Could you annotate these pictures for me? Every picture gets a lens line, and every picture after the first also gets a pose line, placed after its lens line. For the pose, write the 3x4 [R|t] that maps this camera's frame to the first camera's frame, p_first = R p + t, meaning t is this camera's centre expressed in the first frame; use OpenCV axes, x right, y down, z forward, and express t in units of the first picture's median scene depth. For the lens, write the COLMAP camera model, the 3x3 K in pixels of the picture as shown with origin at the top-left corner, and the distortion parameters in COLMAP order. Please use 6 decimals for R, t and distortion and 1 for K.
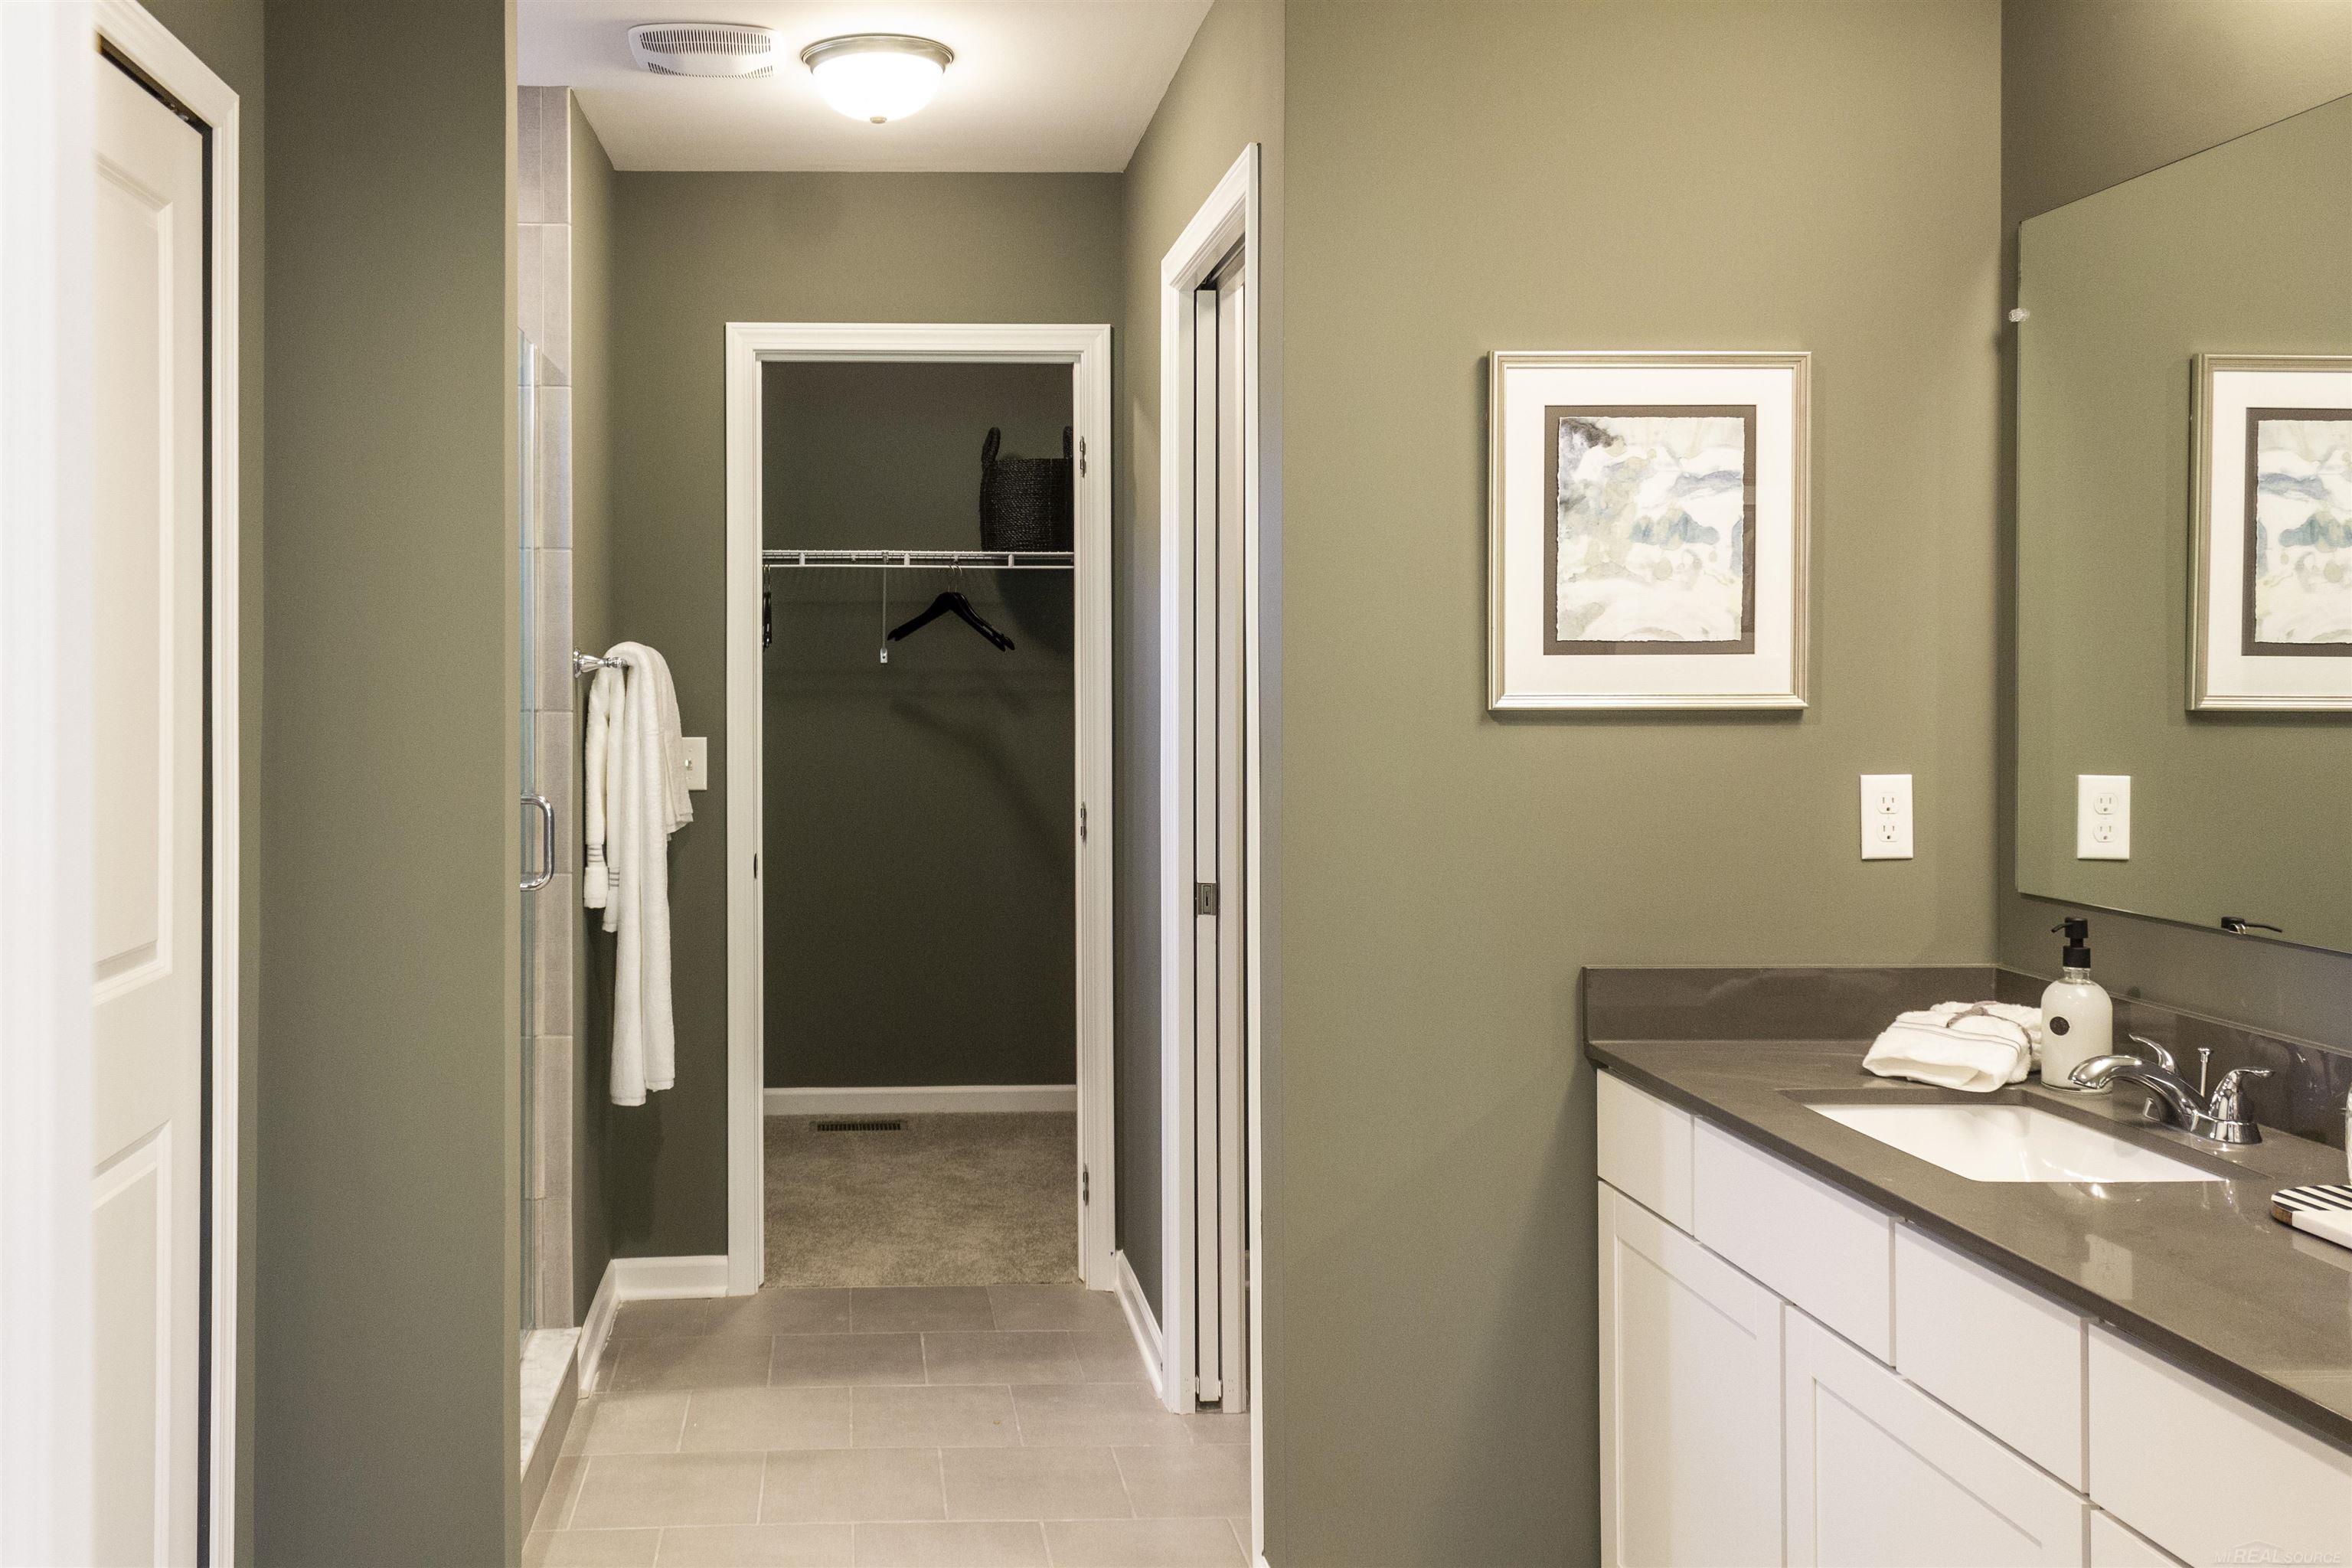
lens RADIAL K [[1941.3, 0, 1176.0], [0, 1941.3, 784.0], [0, 0, 1]] dist [0.018591, -0.003255]
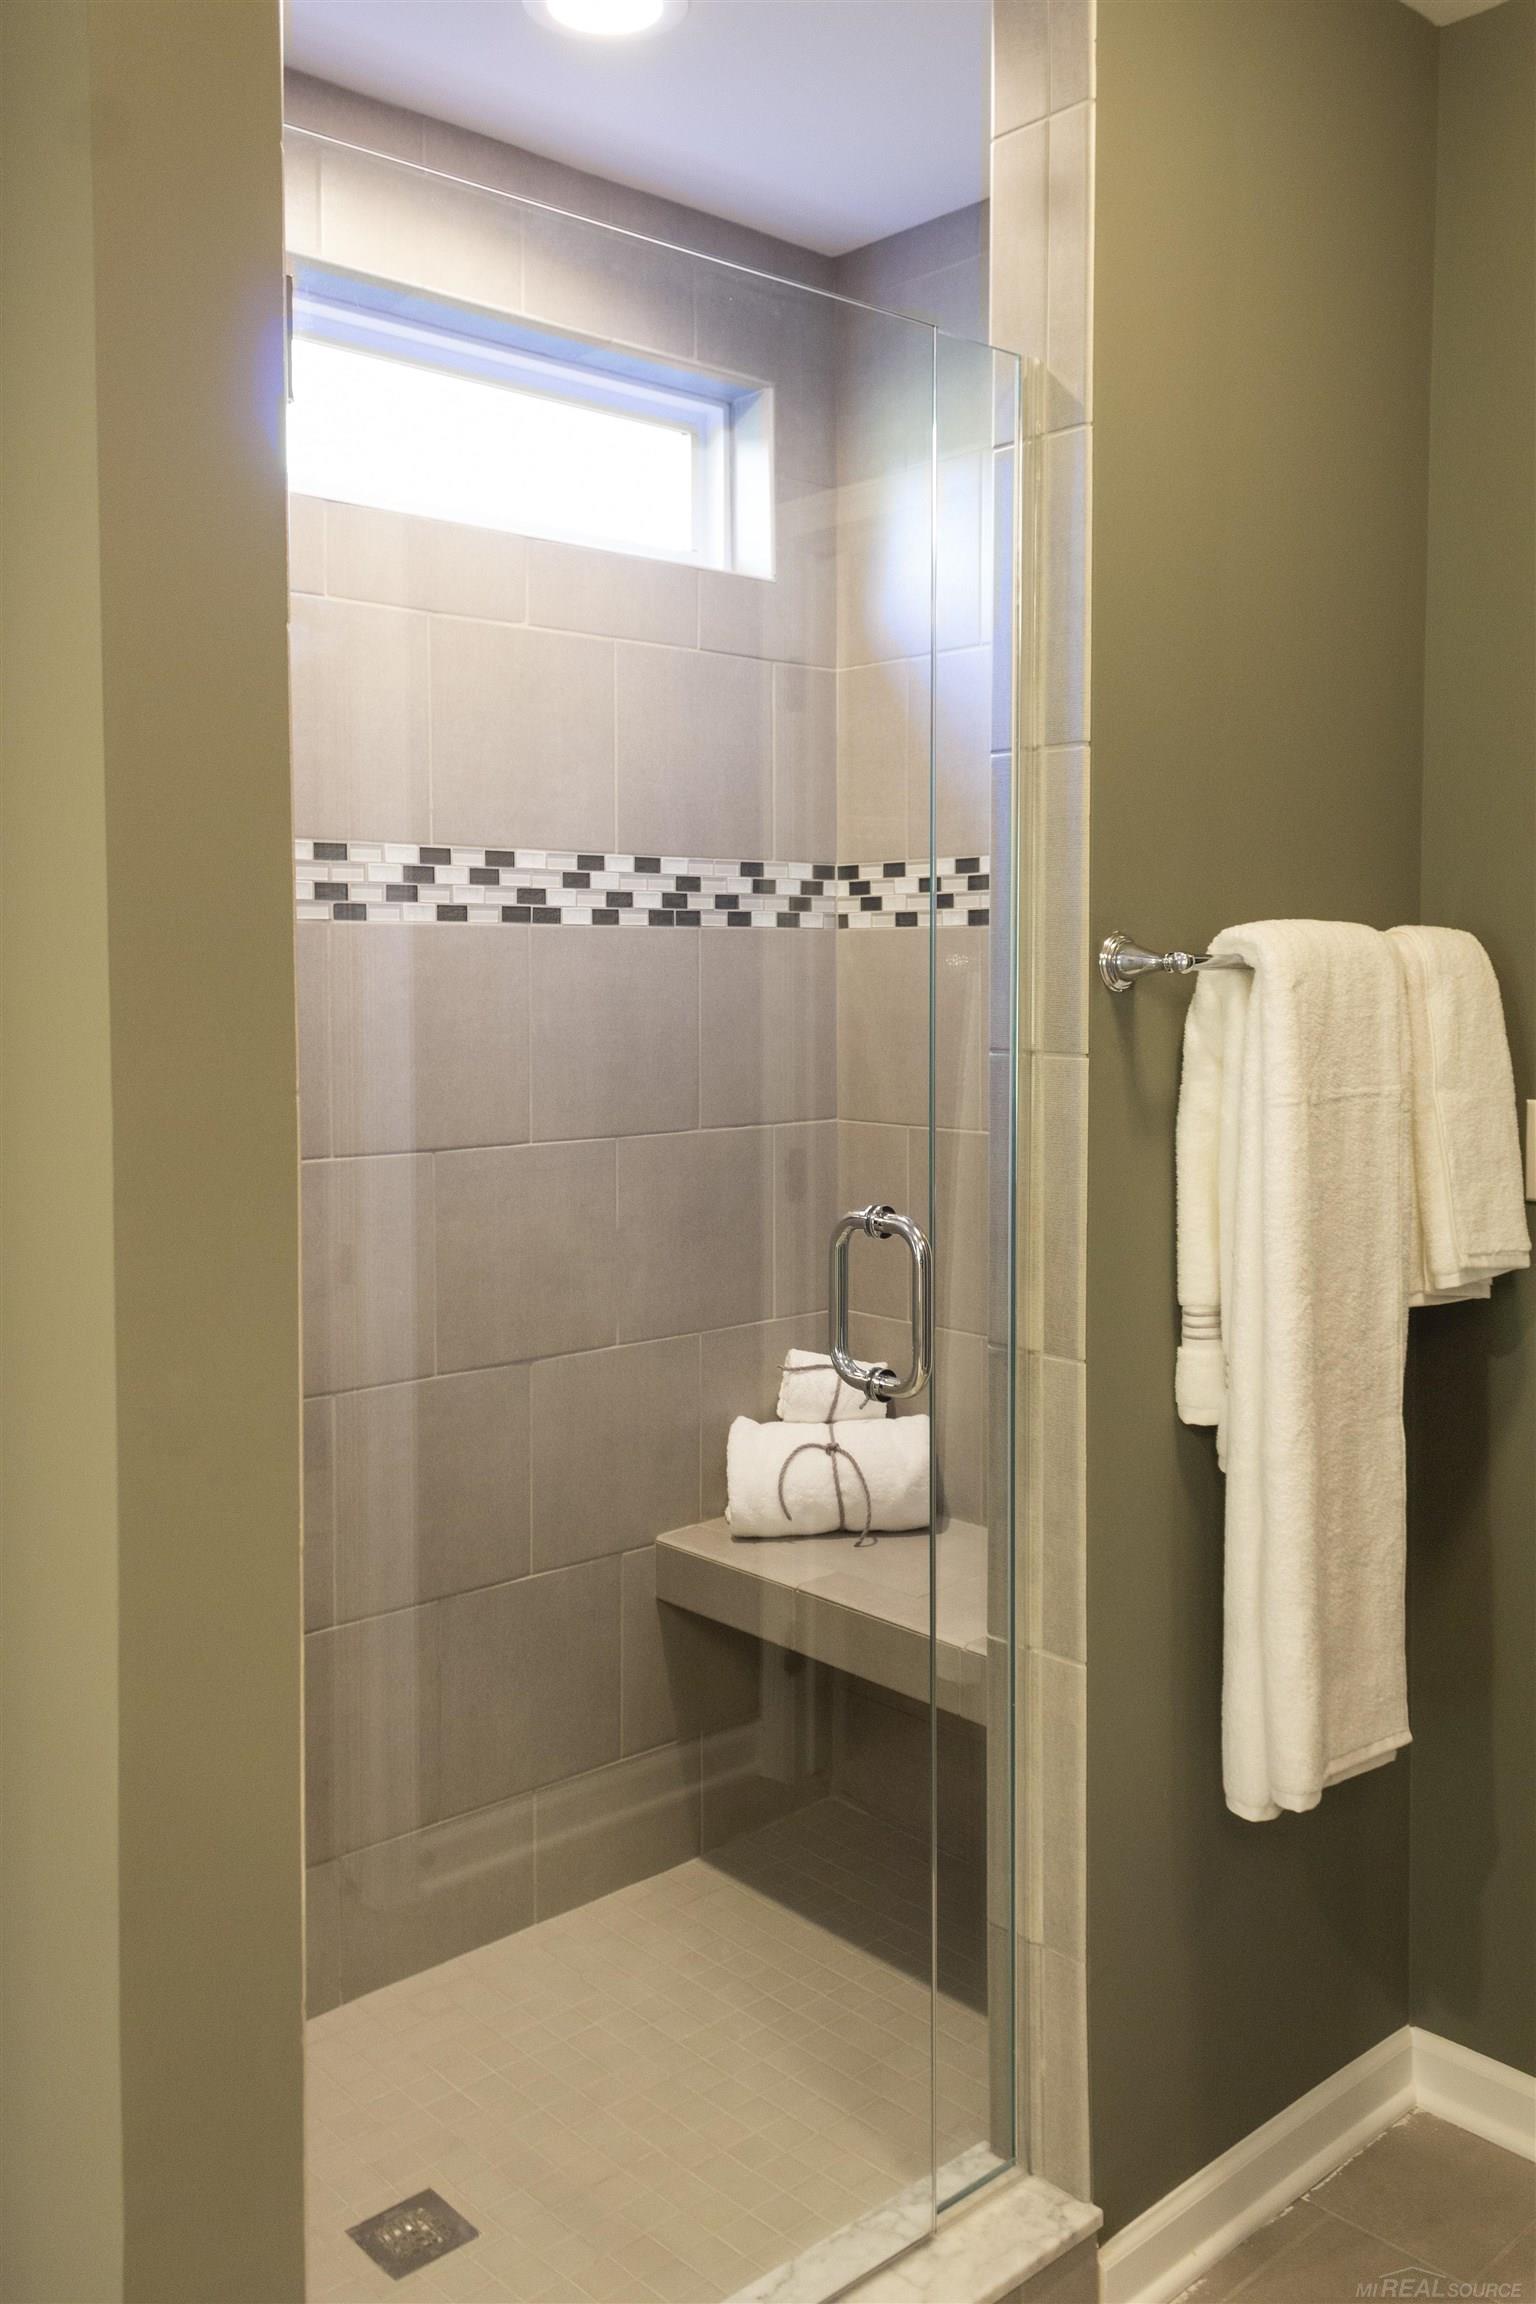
lens RADIAL K [[1901.7, 0, 768.5], [0, 1901.7, 1079.5], [0, 0, 1]] dist [0.018591, -0.003255]
pose [[0.545807, 0.043950, -0.836757, 0.068726], [-0.043229, 0.998771, 0.024262, -0.038173], [0.836795, 0.022930, 0.547036, 0.627876]]
